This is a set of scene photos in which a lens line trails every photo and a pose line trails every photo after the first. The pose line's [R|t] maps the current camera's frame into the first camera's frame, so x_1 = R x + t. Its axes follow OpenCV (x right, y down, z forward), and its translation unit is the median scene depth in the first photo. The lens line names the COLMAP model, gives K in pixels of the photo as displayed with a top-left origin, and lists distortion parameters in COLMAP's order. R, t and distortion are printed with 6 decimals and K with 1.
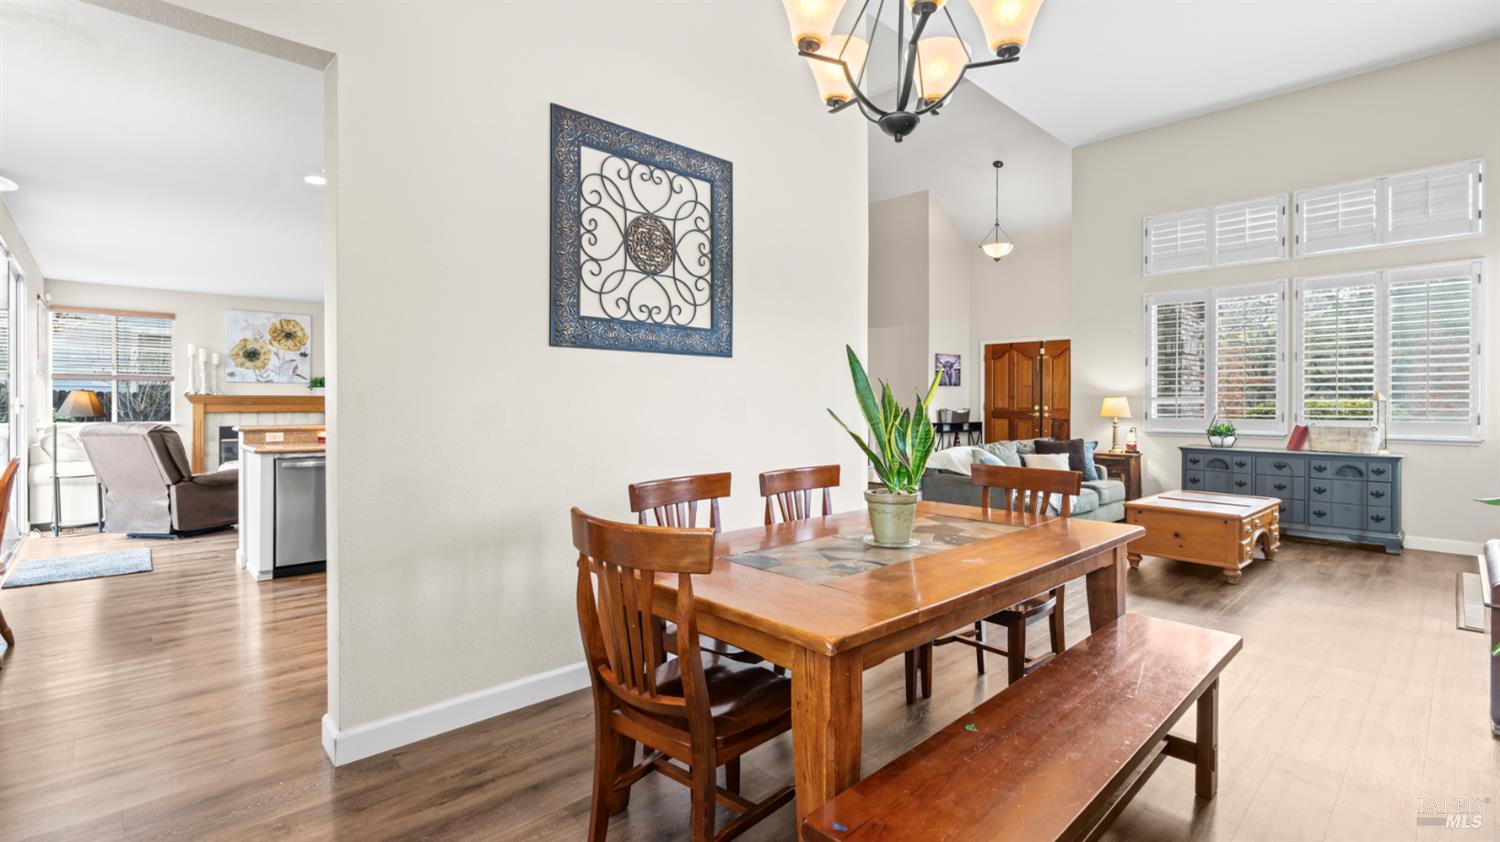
lens RADIAL K [[678.3, 0, 757.1], [0, 678.3, 401.8], [0, 0, 1]] dist [-0.004777, 0.001134]
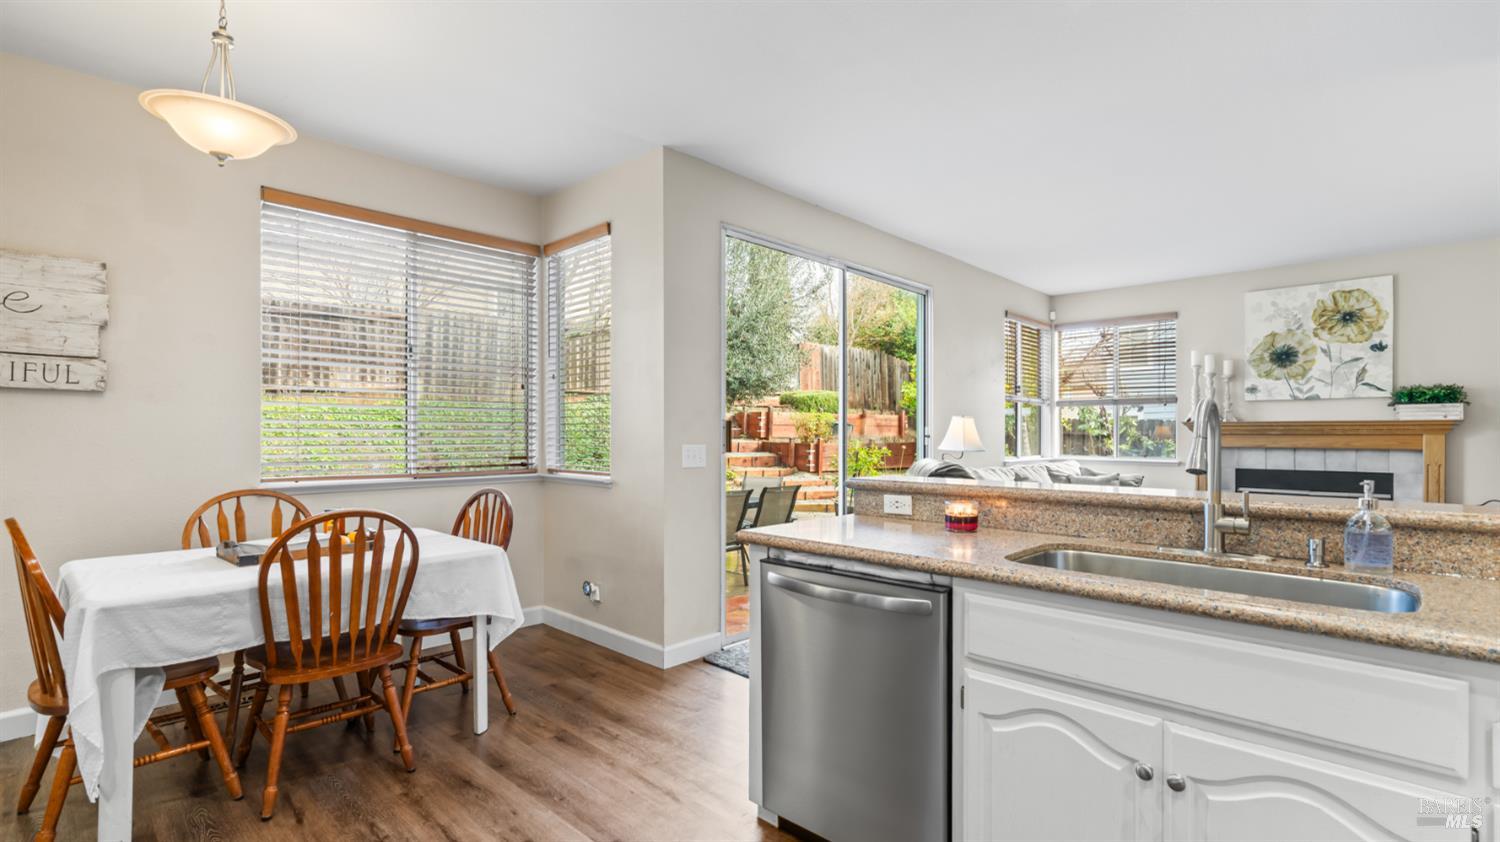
lens RADIAL K [[678.3, 0, 756.0], [0, 678.3, 434.0], [0, 0, 1]] dist [-0.004777, 0.001134]
pose [[0.040575, -0.000447, -0.999176, -0.145842], [0.001301, 0.999999, -0.000394, 0.002127], [0.999176, -0.001284, 0.040575, 0.514562]]
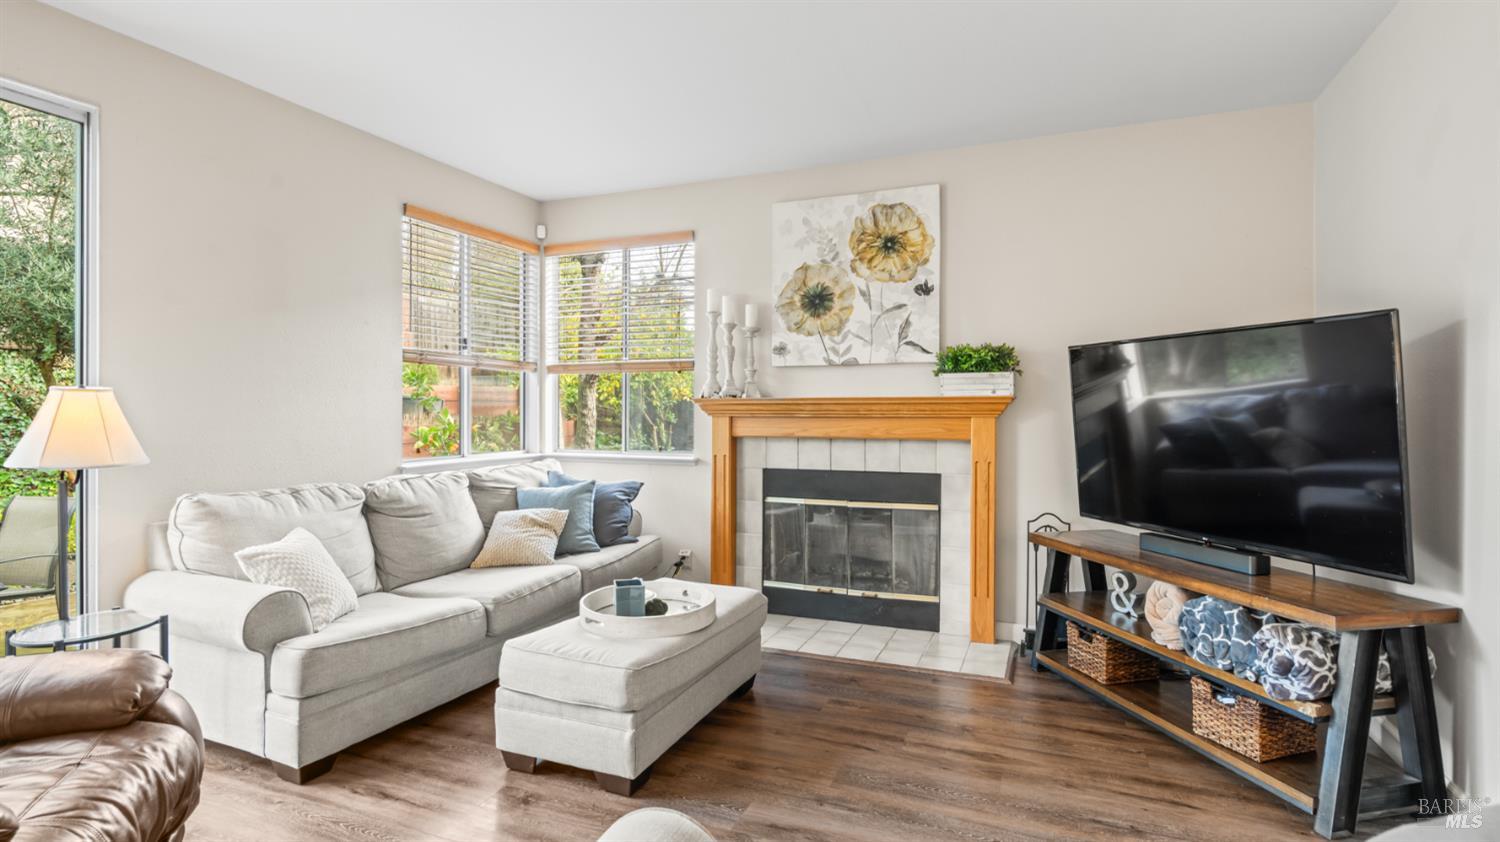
lens RADIAL K [[733.3, 0, 744.9], [0, 733.3, 415.2], [0, 0, 1]] dist [-0.016282, 0.000412]
pose [[0.381597, 0.004303, -0.924319, -0.363755], [0.002179, 0.999982, 0.005555, -0.001240], [0.924326, -0.004134, 0.381581, 0.834734]]
